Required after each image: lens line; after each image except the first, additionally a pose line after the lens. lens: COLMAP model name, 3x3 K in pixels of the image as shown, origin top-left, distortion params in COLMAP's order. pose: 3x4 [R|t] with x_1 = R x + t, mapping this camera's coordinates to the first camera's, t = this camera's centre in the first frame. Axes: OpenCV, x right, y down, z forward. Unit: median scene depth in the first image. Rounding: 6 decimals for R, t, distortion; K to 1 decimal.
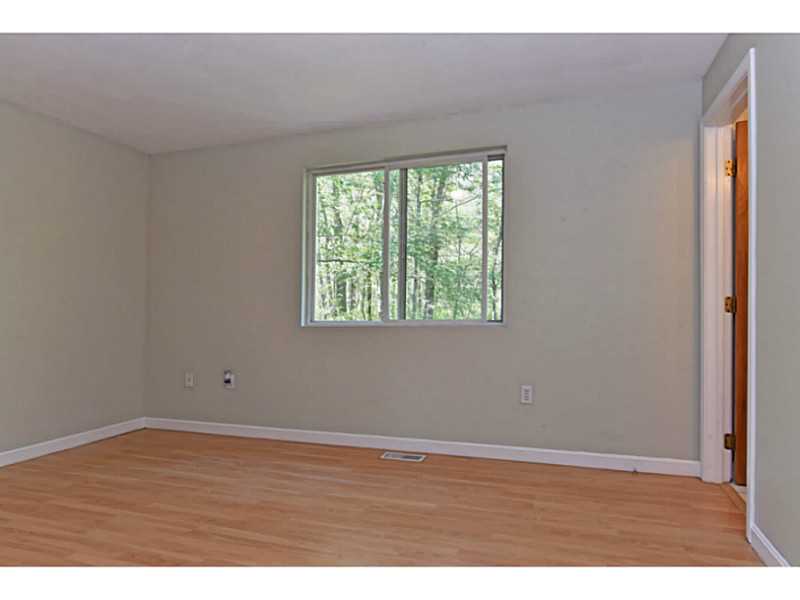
lens RADIAL K [[524.3, 0, 394.8], [0, 524.3, 299.2], [0, 0, 1]] dist [-0.002559, 0.000543]
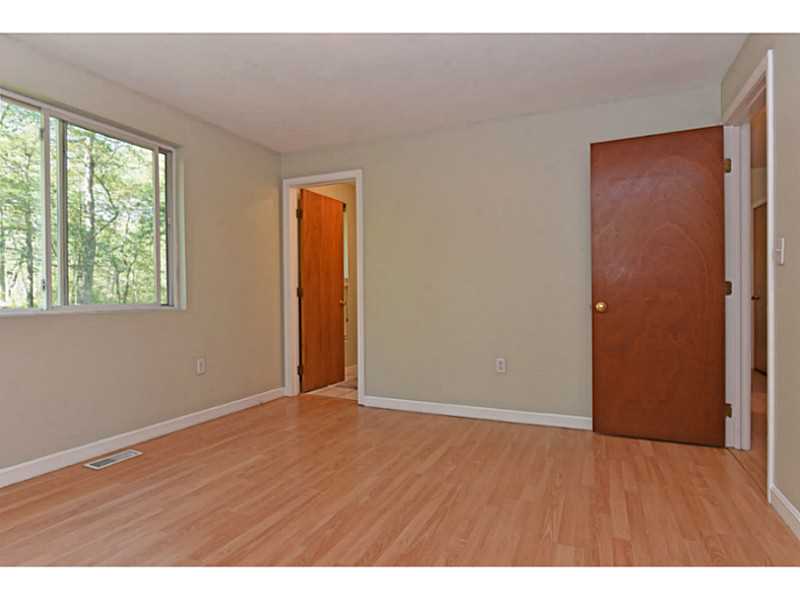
lens RADIAL K [[464.1, 0, 400.0], [0, 464.1, 300.0], [0, 0, 1]] dist [-0.000166, -0.000501]
pose [[0.056533, -0.001331, 0.998400, -0.849751], [-0.014860, 0.999887, 0.002174, 0.025497], [-0.998290, -0.014959, 0.056507, 0.545786]]
